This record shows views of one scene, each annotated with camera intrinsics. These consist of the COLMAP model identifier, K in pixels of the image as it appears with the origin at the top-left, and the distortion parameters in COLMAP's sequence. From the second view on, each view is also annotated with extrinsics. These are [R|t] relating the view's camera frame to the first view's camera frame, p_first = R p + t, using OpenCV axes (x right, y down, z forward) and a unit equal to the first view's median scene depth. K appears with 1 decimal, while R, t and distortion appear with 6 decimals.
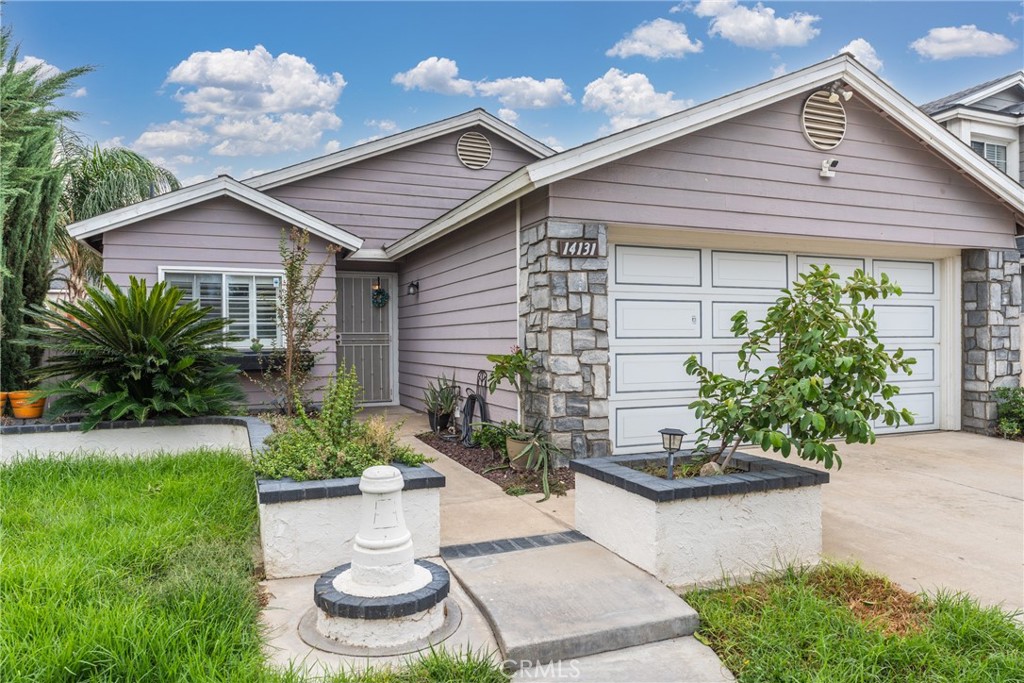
lens RADIAL K [[685.2, 0, 515.3], [0, 685.2, 343.5], [0, 0, 1]] dist [0.003469, 0.001602]
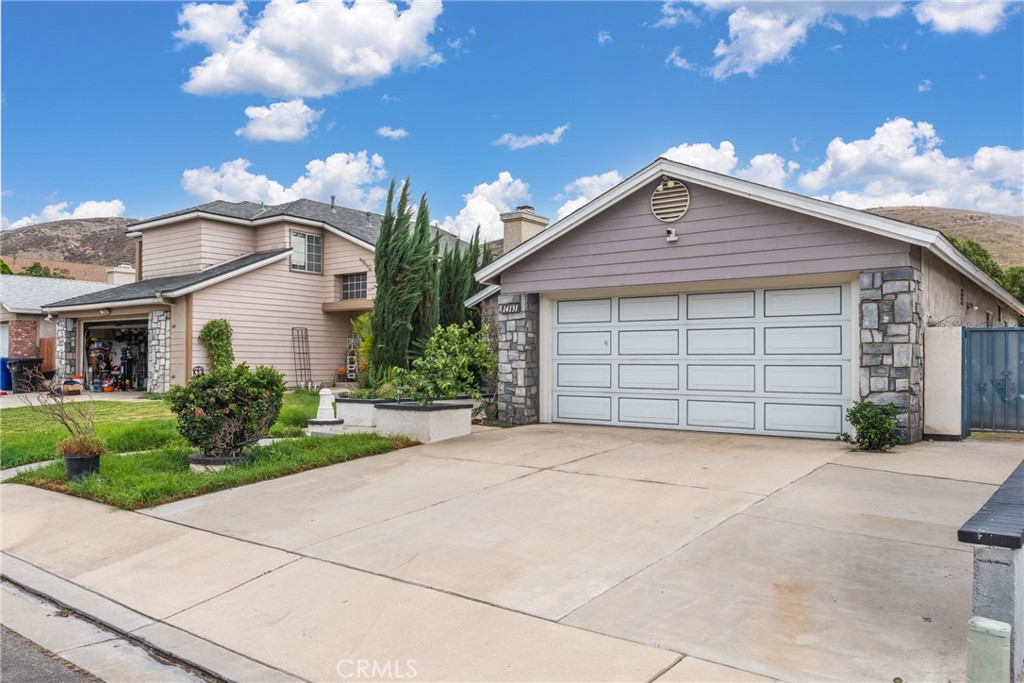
lens RADIAL K [[765.3, 0, 509.9], [0, 765.3, 343.1], [0, 0, 1]] dist [-0.003016, 0.000014]
pose [[0.499198, -0.010226, -0.866428, 1.659232], [-0.005562, 0.999872, -0.015006, -0.006385], [0.866470, 0.012310, 0.499077, -0.072449]]
